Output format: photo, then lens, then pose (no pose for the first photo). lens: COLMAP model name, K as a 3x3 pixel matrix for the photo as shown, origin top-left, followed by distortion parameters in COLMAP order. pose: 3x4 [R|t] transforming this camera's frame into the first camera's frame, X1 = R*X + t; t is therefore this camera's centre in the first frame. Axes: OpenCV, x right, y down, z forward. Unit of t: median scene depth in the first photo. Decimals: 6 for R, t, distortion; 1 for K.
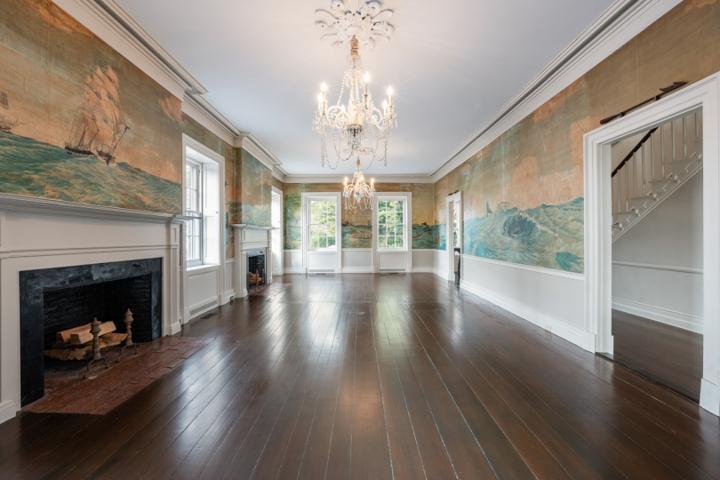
lens RADIAL K [[304.8, 0, 360.0], [0, 304.8, 240.0], [0, 0, 1]] dist [-0.001768, -0.000153]
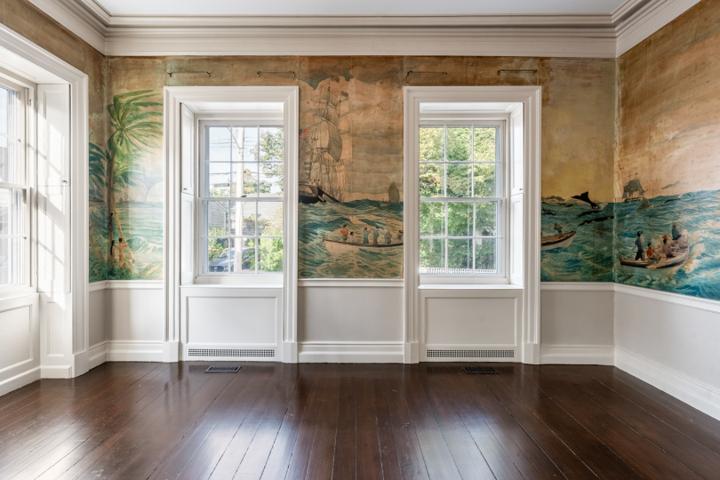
lens RADIAL K [[332.0, 0, 360.0], [0, 332.0, 240.0], [0, 0, 1]] dist [0.000020, -0.000002]
pose [[0.999922, 0.007877, 0.009662, -0.004780], [-0.007862, 0.999968, -0.001628, -0.009381], [-0.009674, 0.001552, 0.999952, 0.680537]]
